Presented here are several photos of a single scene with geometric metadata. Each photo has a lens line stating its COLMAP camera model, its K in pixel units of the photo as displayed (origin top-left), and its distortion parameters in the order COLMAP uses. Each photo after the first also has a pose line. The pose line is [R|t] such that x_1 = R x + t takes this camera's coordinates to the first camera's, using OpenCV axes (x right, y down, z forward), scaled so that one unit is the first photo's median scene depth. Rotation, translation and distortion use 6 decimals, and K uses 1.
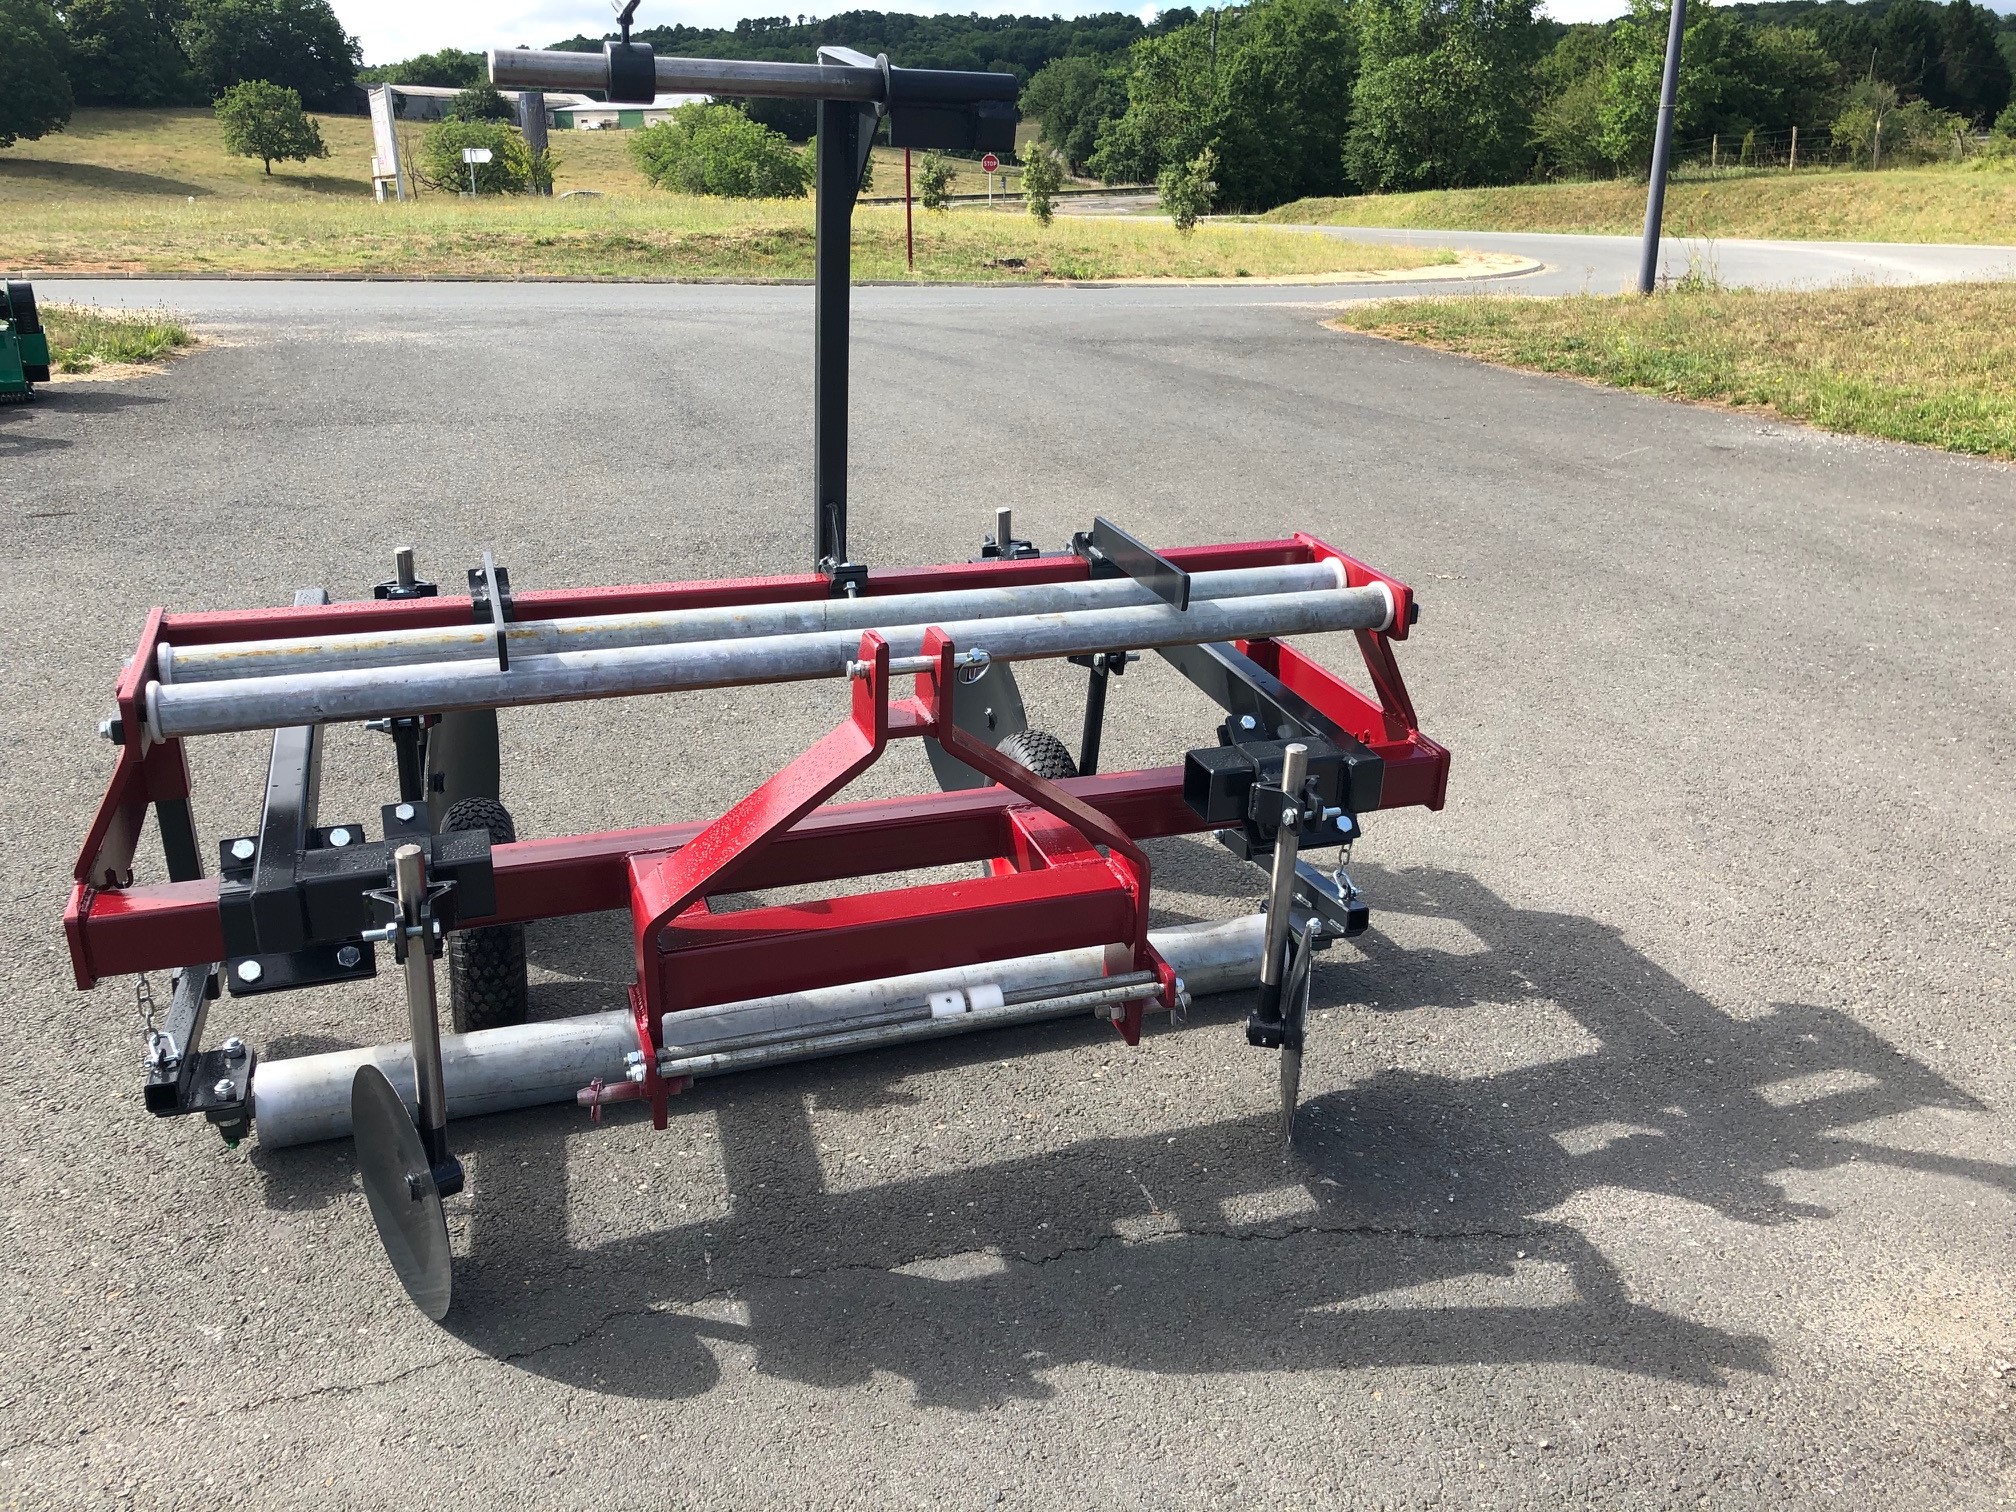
lens RADIAL K [[1626.5, 0, 1024.7], [0, 1626.5, 731.4], [0, 0, 1]] dist [0.015528, -0.008651]
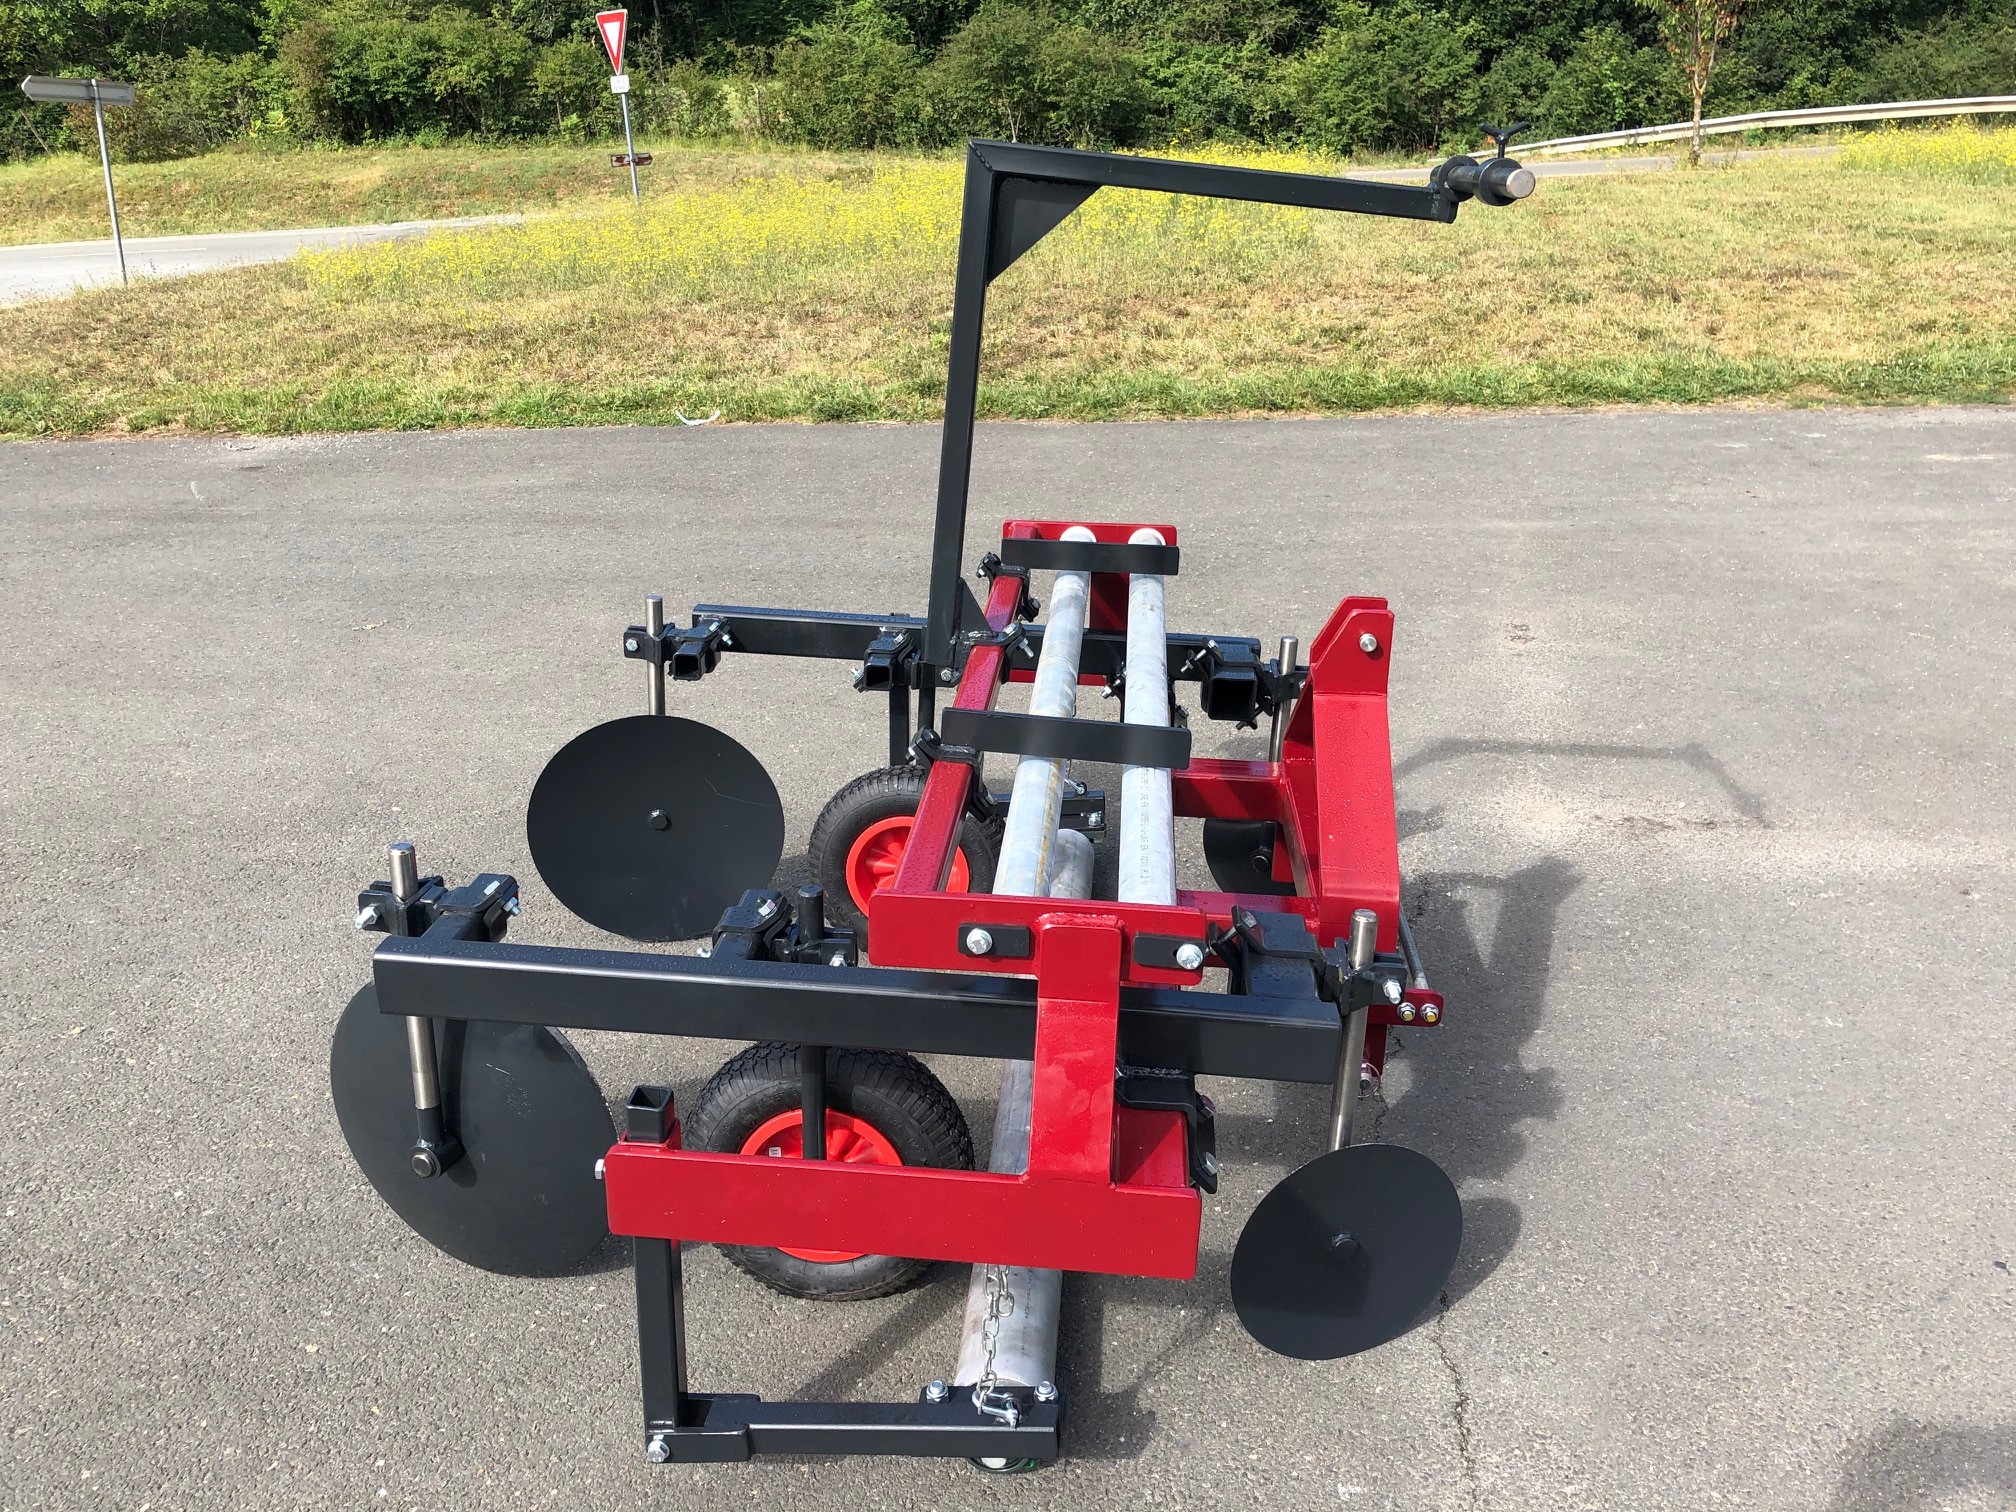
lens RADIAL K [[1639.4, 0, 1008.0], [0, 1639.4, 756.0], [0, 0, 1]] dist [0.011629, 0.011365]
pose [[0.411485, -0.350115, 0.841487, -0.269474], [0.338851, 0.915860, 0.215362, -0.066139], [-0.846085, 0.196520, 0.495499, 0.131404]]
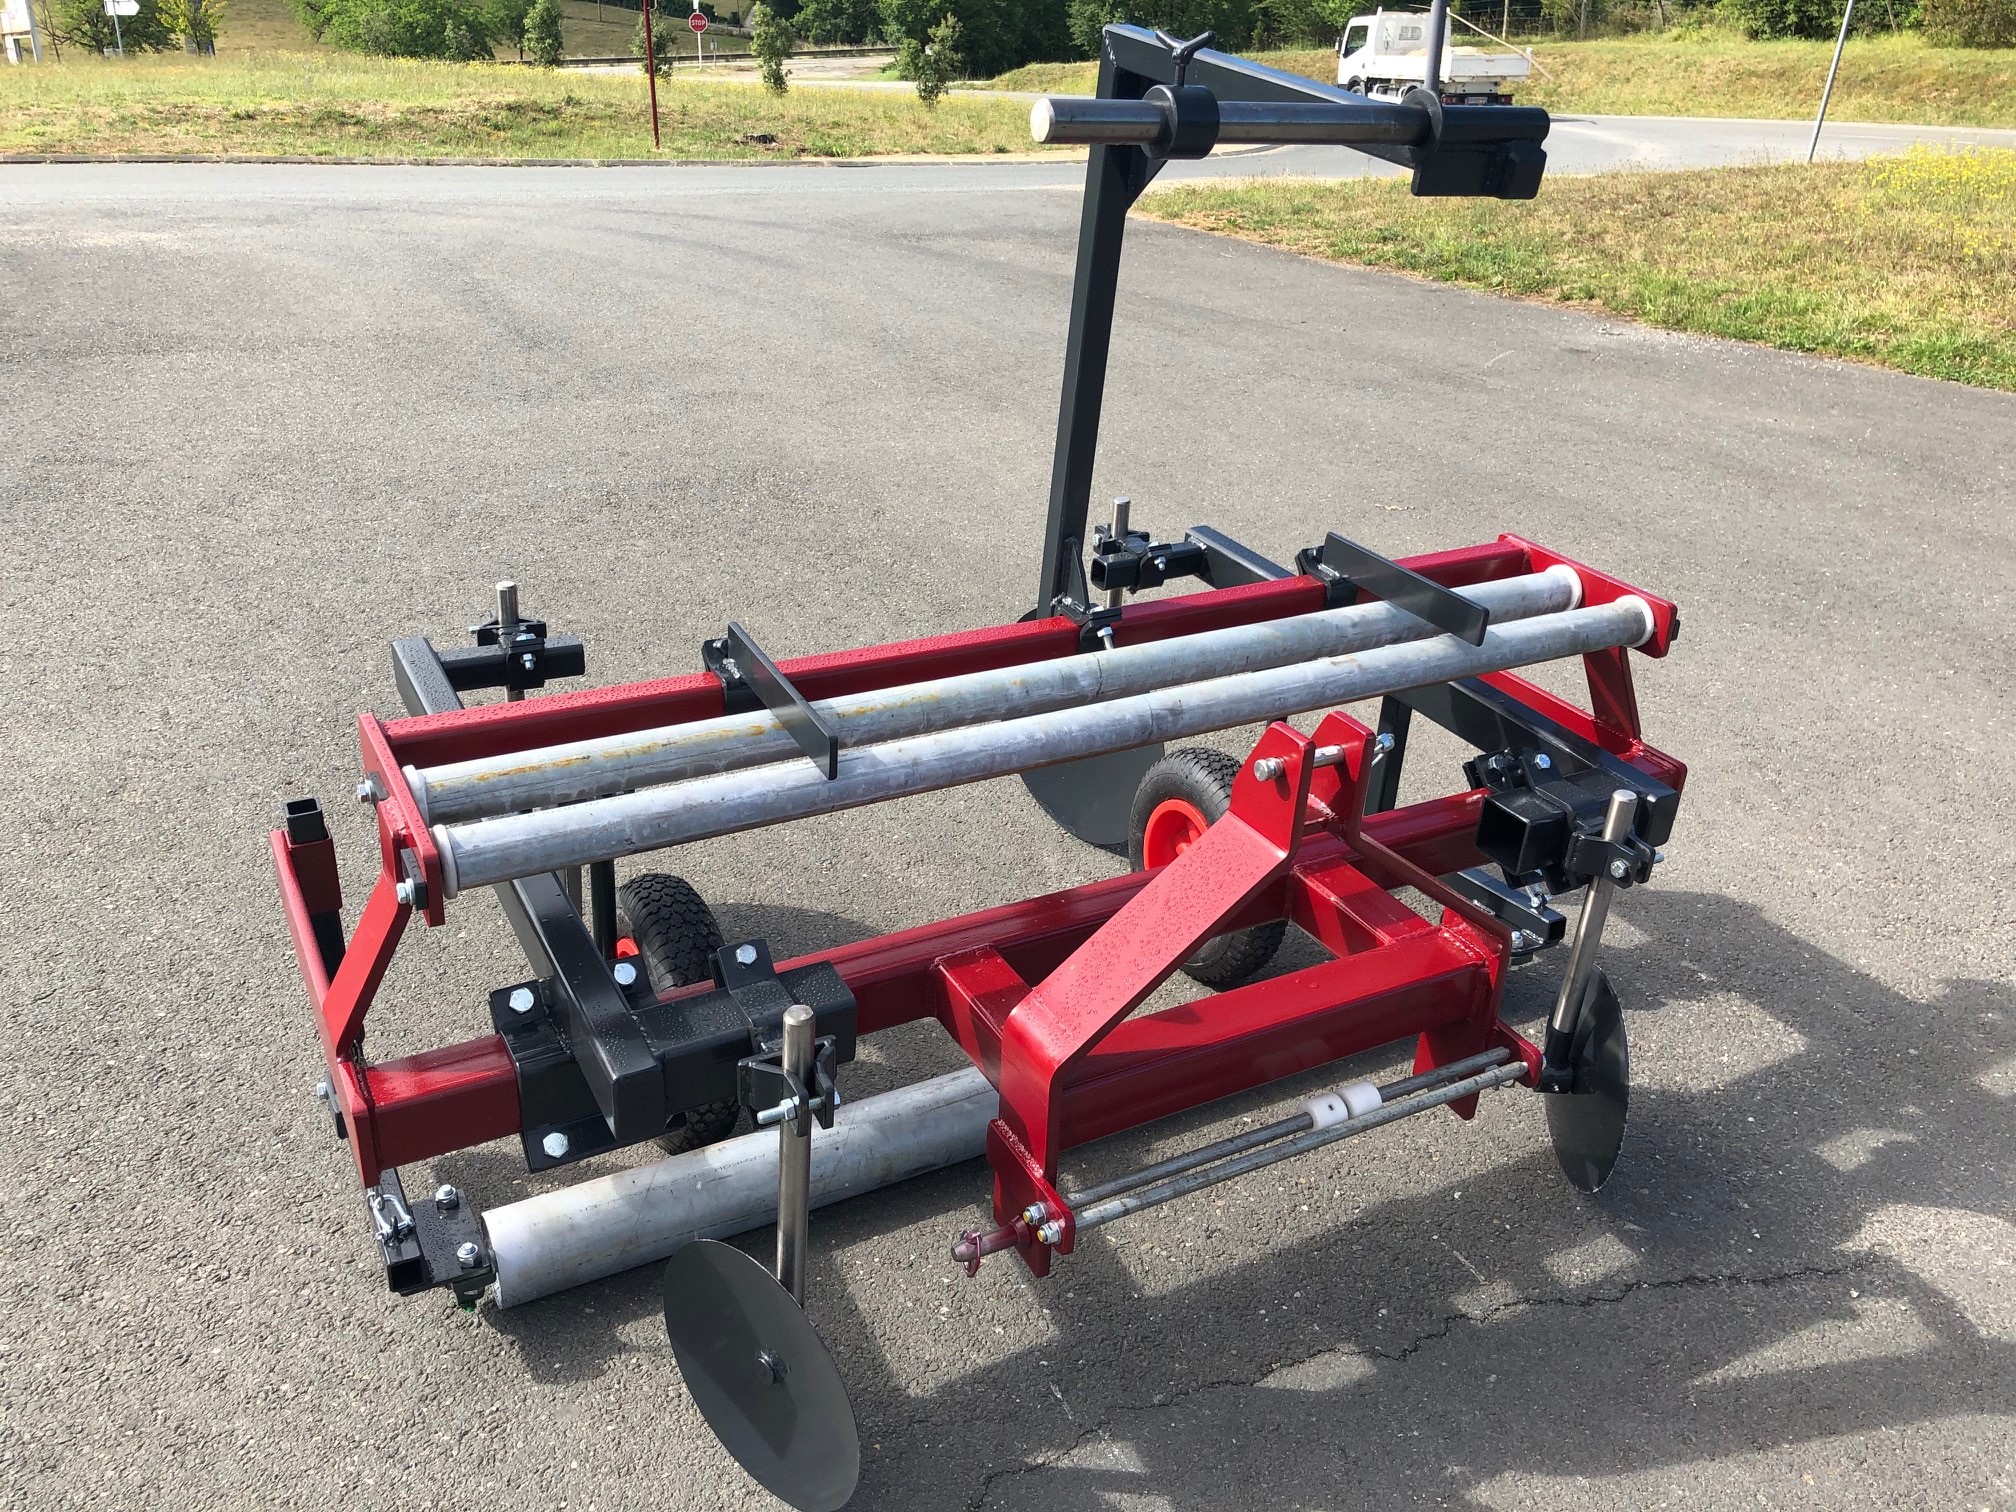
lens RADIAL K [[1630.6, 0, 1008.0], [0, 1630.6, 756.0], [0, 0, 1]] dist [0.006172, 0.009422]
pose [[0.987698, -0.055962, 0.146015, -0.078384], [0.043040, 0.994993, 0.090203, -0.027497], [-0.150332, -0.082809, 0.985161, 0.029607]]
